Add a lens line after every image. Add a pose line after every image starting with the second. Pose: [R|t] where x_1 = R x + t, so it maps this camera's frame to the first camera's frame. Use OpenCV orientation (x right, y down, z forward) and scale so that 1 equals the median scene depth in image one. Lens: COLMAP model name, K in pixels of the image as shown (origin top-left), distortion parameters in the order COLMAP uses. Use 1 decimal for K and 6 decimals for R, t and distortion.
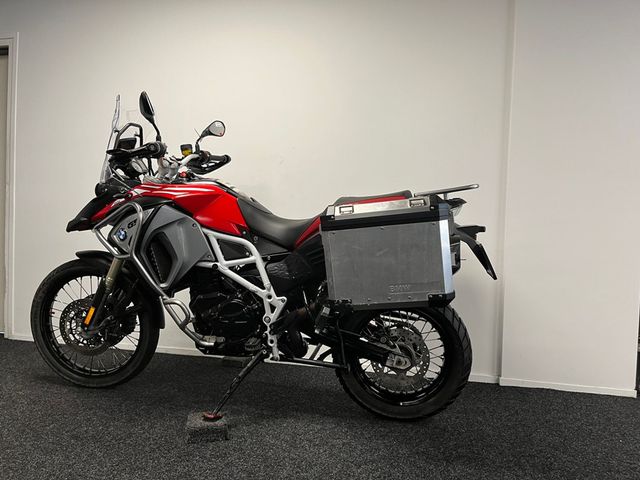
lens RADIAL K [[490.7, 0, 320.0], [0, 490.7, 240.0], [0, 0, 1]] dist [0.079435, -0.125019]
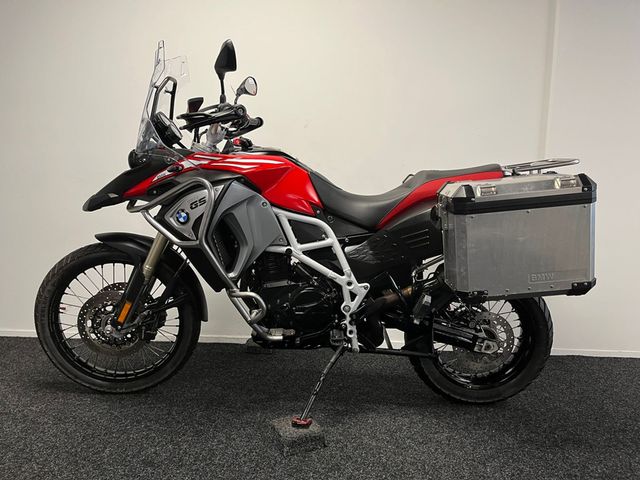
lens RADIAL K [[490.7, 0, 320.0], [0, 490.7, 240.0], [0, 0, 1]] dist [0.079435, -0.125019]
pose [[0.980527, -0.022967, 0.195039, -0.324640], [0.006229, 0.996275, 0.086004, -0.040069], [-0.196288, -0.083114, 0.977018, 0.143741]]
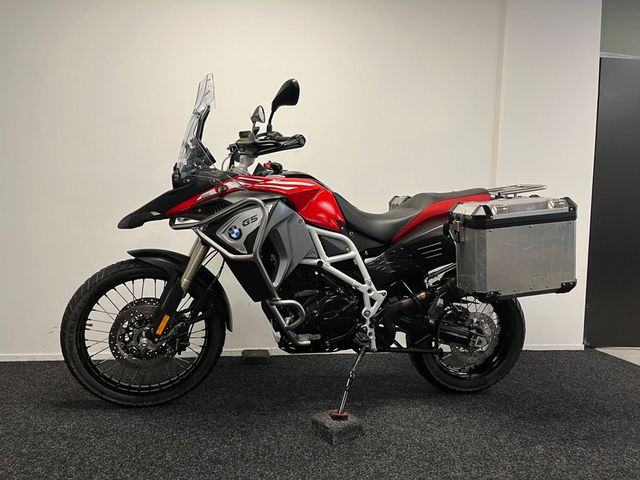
lens RADIAL K [[490.7, 0, 320.0], [0, 490.7, 240.0], [0, 0, 1]] dist [0.079435, -0.125019]
pose [[0.922166, -0.023220, 0.386098, -0.582117], [0.005588, 0.998892, 0.046726, -0.037555], [-0.386755, -0.040932, 0.921274, 0.106750]]
